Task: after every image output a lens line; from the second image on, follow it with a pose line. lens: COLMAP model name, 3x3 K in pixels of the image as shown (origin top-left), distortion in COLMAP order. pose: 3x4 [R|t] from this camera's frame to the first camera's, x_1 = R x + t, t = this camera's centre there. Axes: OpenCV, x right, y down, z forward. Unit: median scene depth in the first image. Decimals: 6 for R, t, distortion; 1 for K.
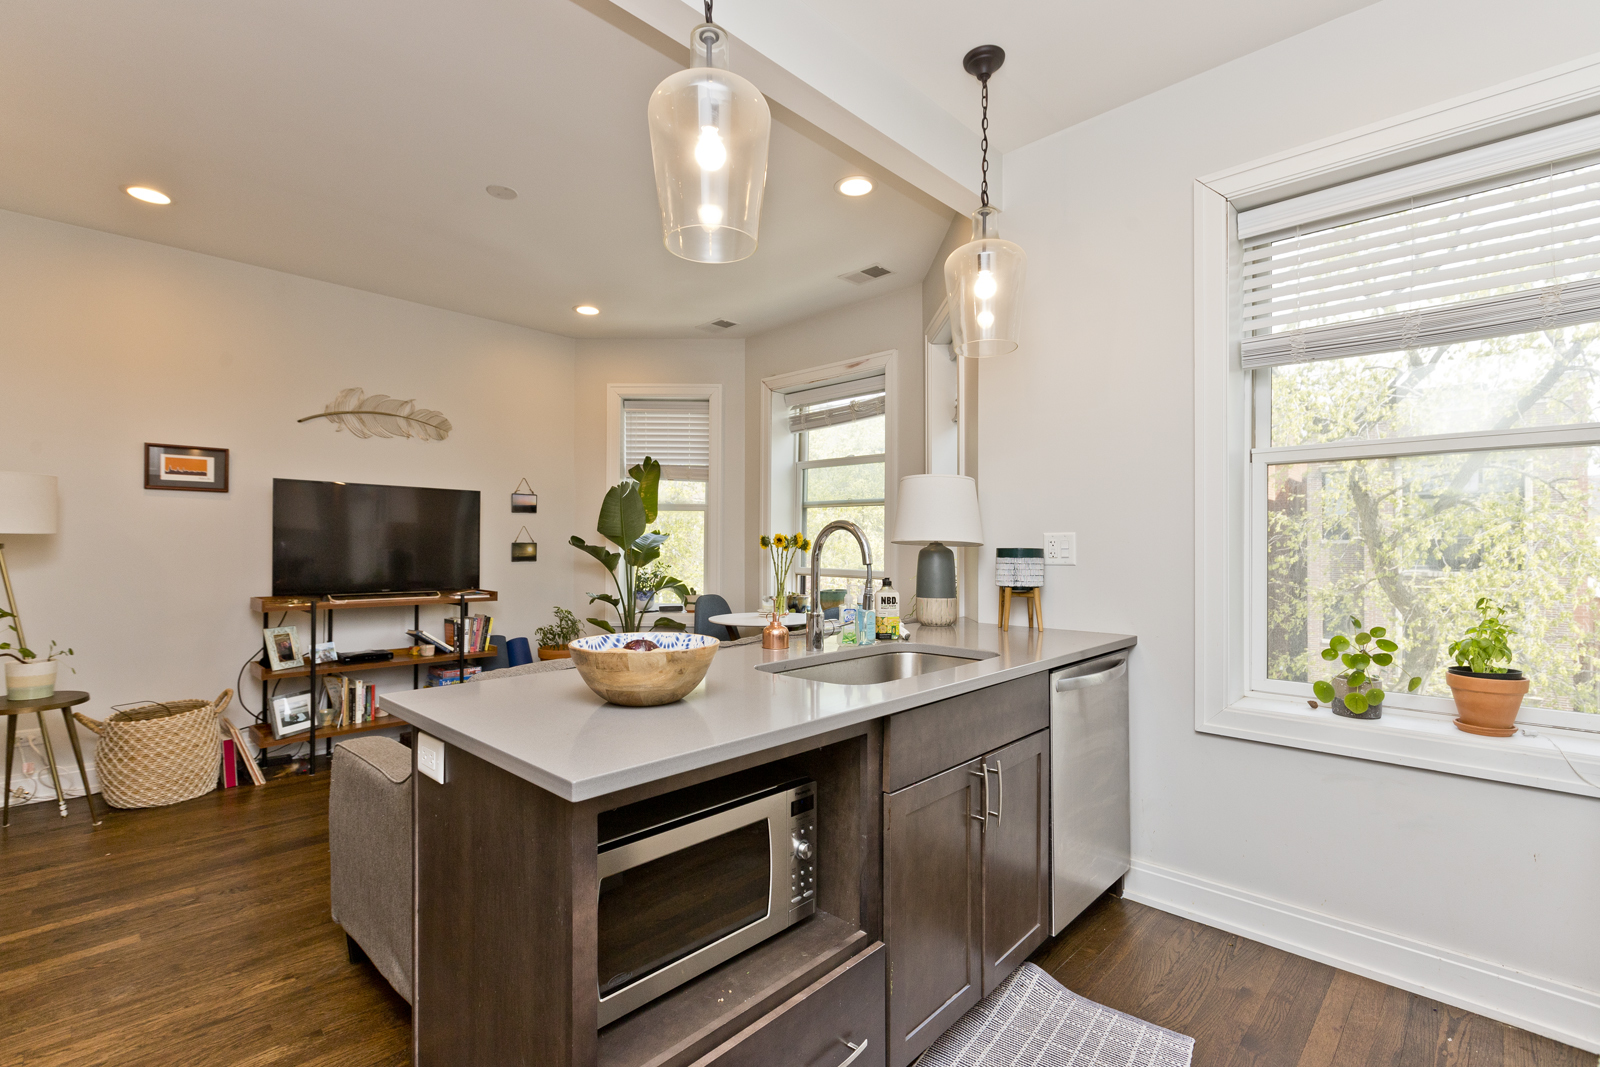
lens RADIAL K [[729.9, 0, 889.8], [0, 729.9, 547.2], [0, 0, 1]] dist [-0.001965, -0.000721]
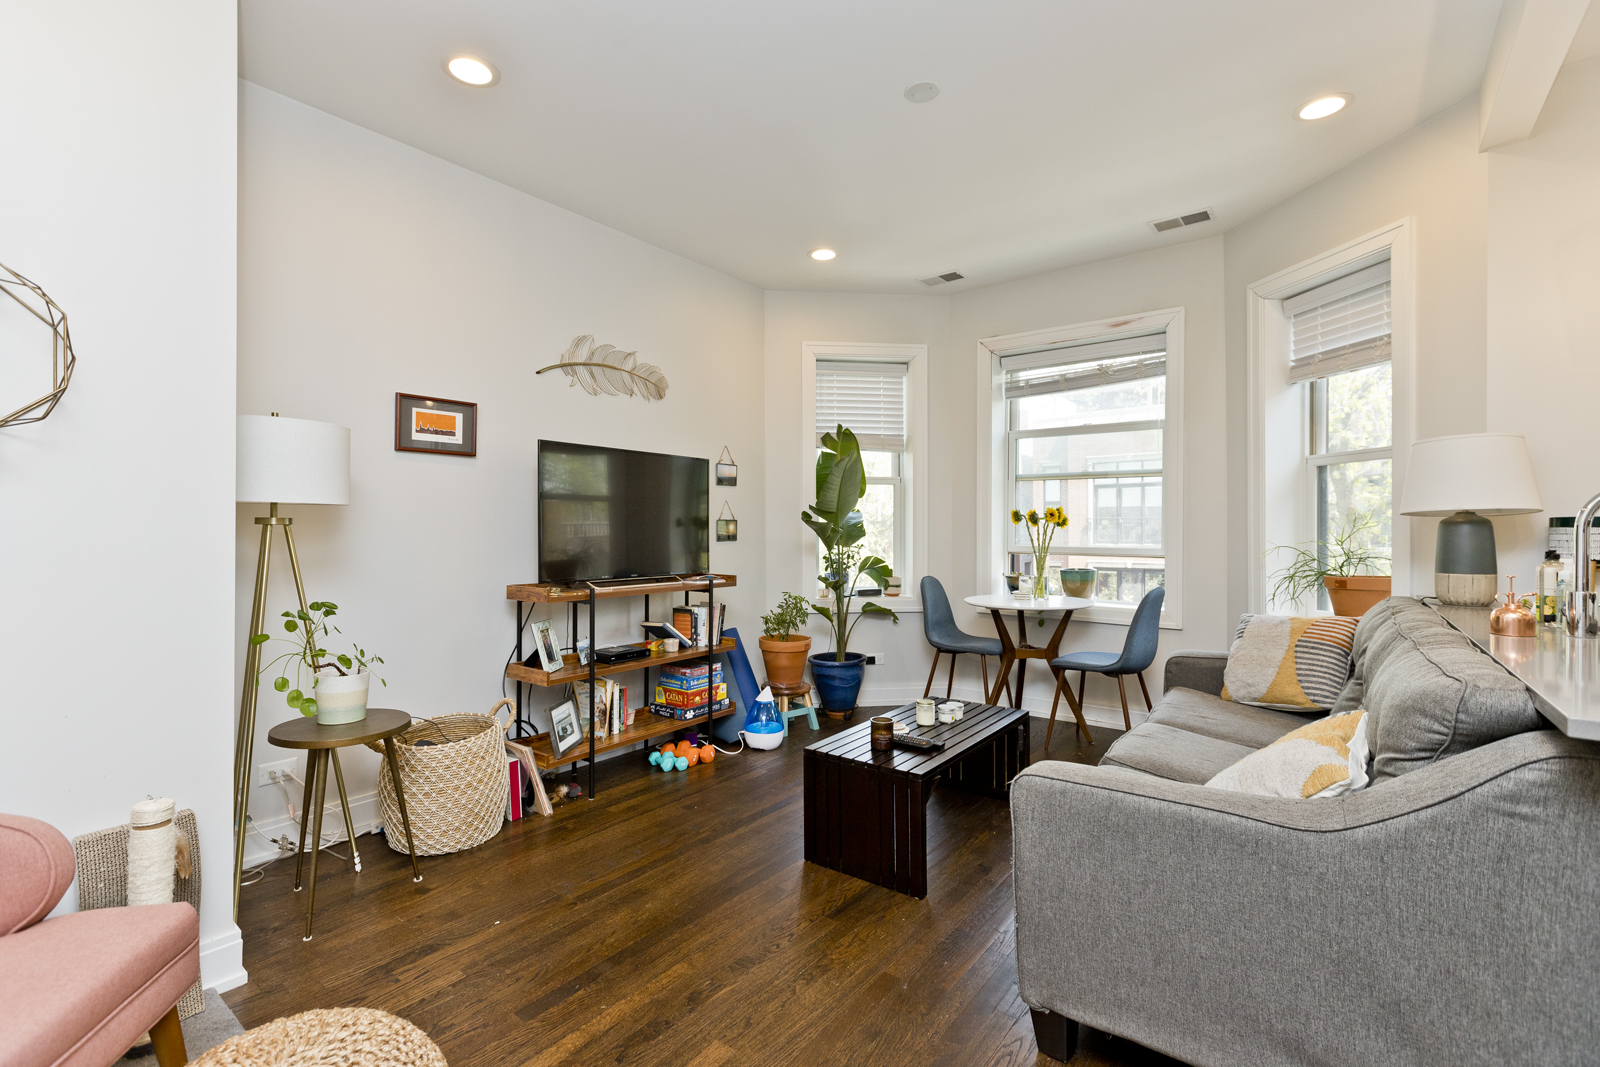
lens RADIAL K [[717.5, 0, 793.5], [0, 717.5, 530.4], [0, 0, 1]] dist [0.000006, -0.000107]
pose [[0.995336, -0.005259, 0.096330, -0.571734], [0.005314, 0.999986, -0.000312, 0.008510], [-0.096327, 0.000822, 0.995349, 0.150196]]
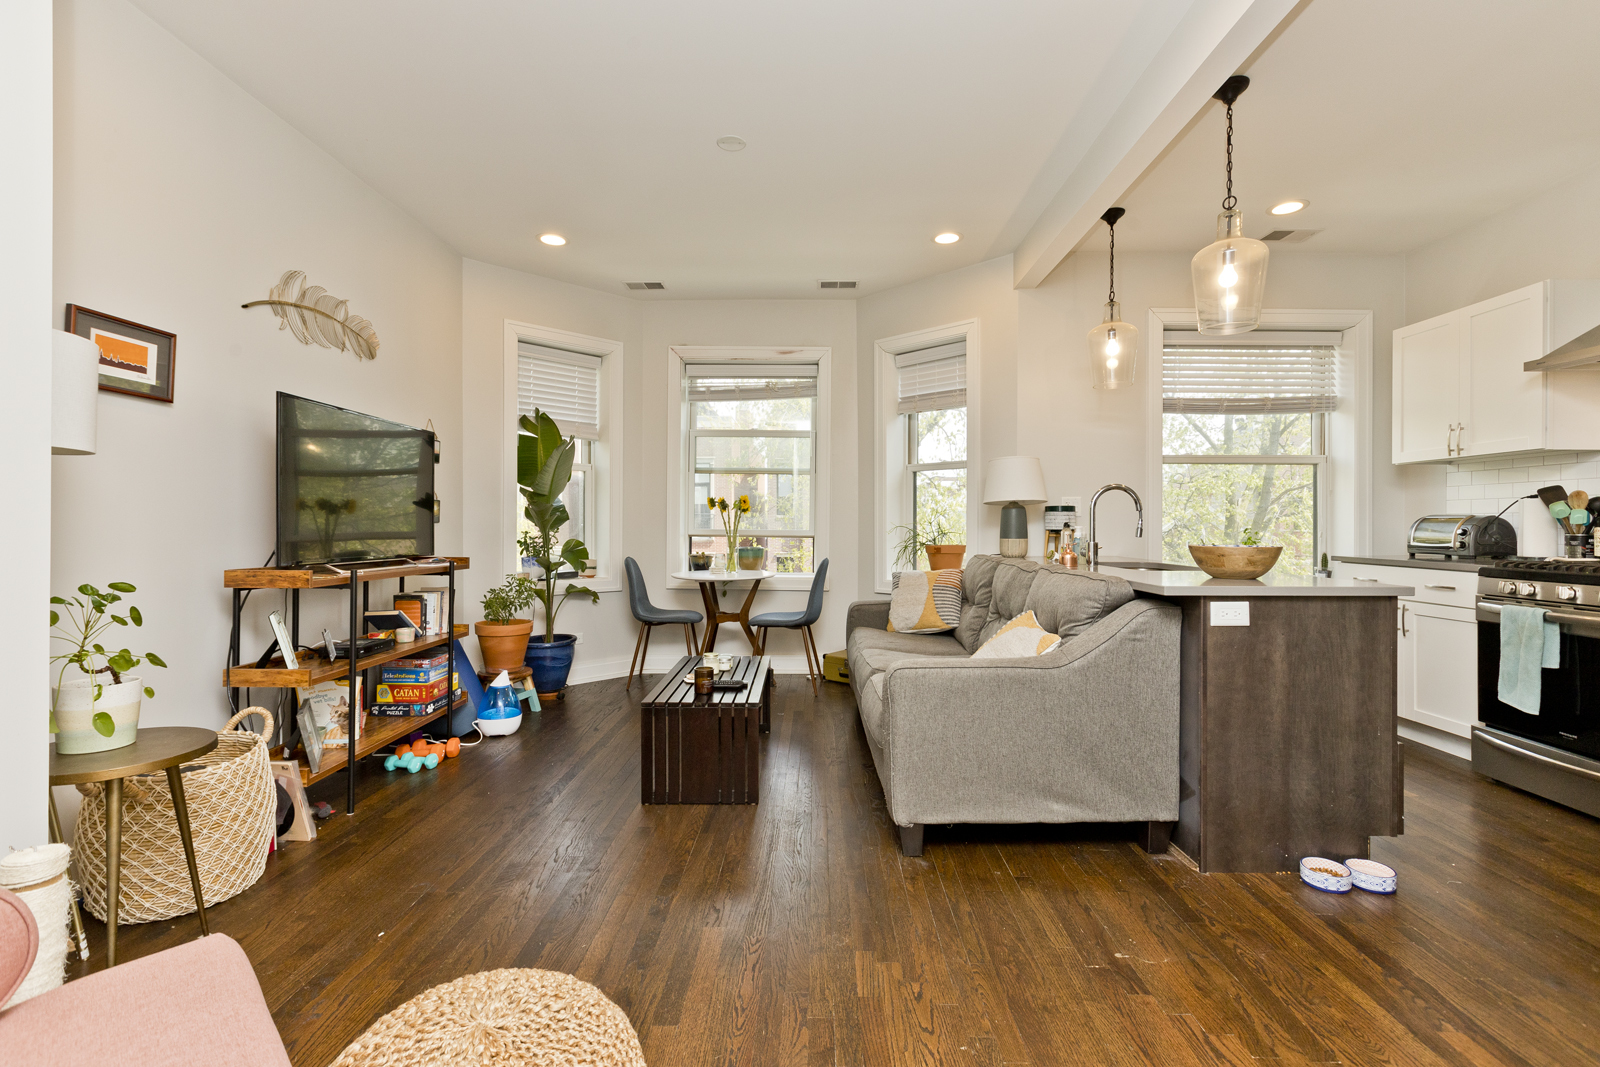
lens RADIAL K [[717.5, 0, 793.5], [0, 717.5, 530.4], [0, 0, 1]] dist [0.000006, -0.000107]
pose [[0.728271, -0.005012, 0.685271, -0.853496], [0.002819, 0.999987, 0.004317, 0.029142], [-0.685283, -0.001212, 0.728276, 0.169151]]
